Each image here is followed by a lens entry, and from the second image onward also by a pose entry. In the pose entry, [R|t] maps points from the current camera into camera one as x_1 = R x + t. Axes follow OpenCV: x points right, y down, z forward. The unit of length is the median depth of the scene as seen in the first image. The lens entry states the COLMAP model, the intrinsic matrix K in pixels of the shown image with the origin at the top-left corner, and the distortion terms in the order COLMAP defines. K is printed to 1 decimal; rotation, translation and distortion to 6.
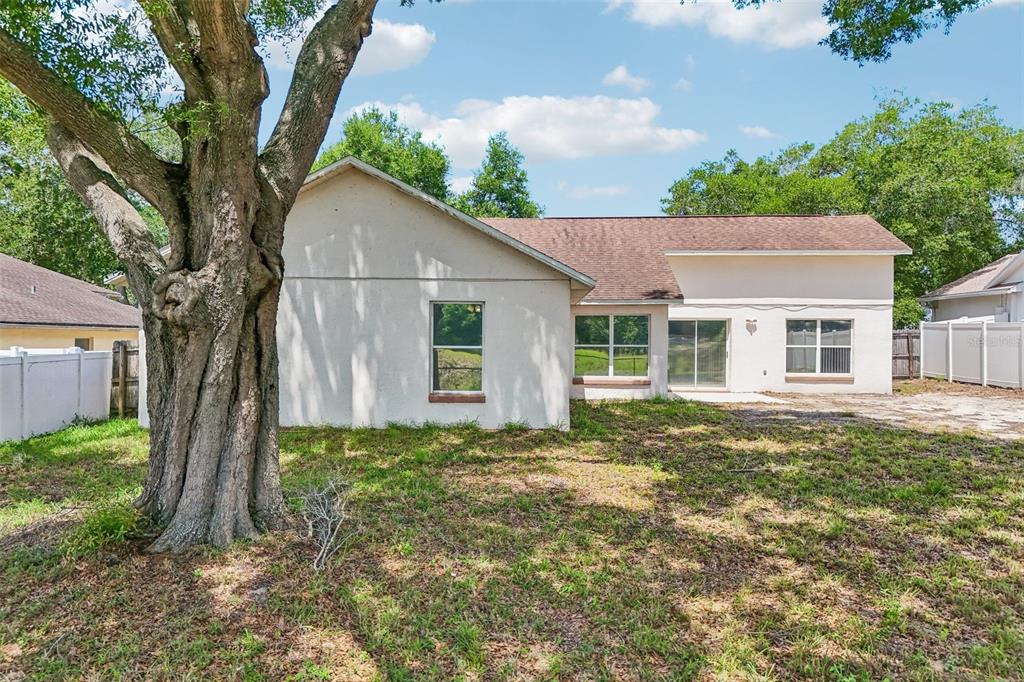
lens RADIAL K [[761.1, 0, 514.5], [0, 761.1, 342.1], [0, 0, 1]] dist [0.039837, -0.027144]
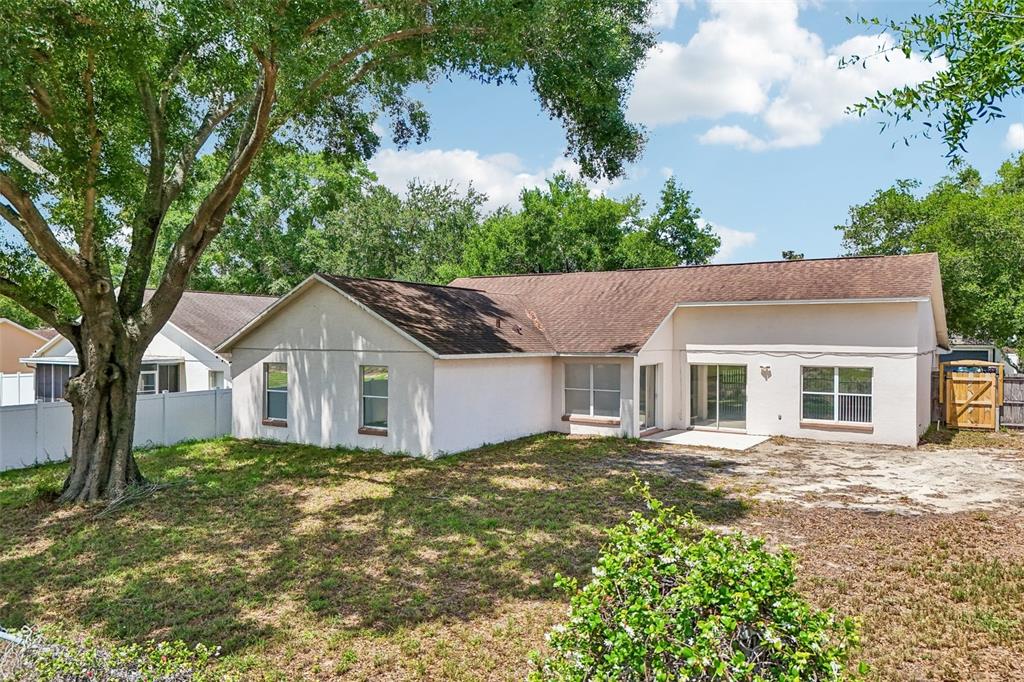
lens RADIAL K [[761.1, 0, 505.7], [0, 761.1, 338.7], [0, 0, 1]] dist [0.039837, -0.027144]
pose [[0.861861, 0.001575, -0.507142, 0.618903], [-0.004847, 0.999975, -0.005132, -0.068982], [0.507121, 0.006881, 0.861847, -0.097488]]
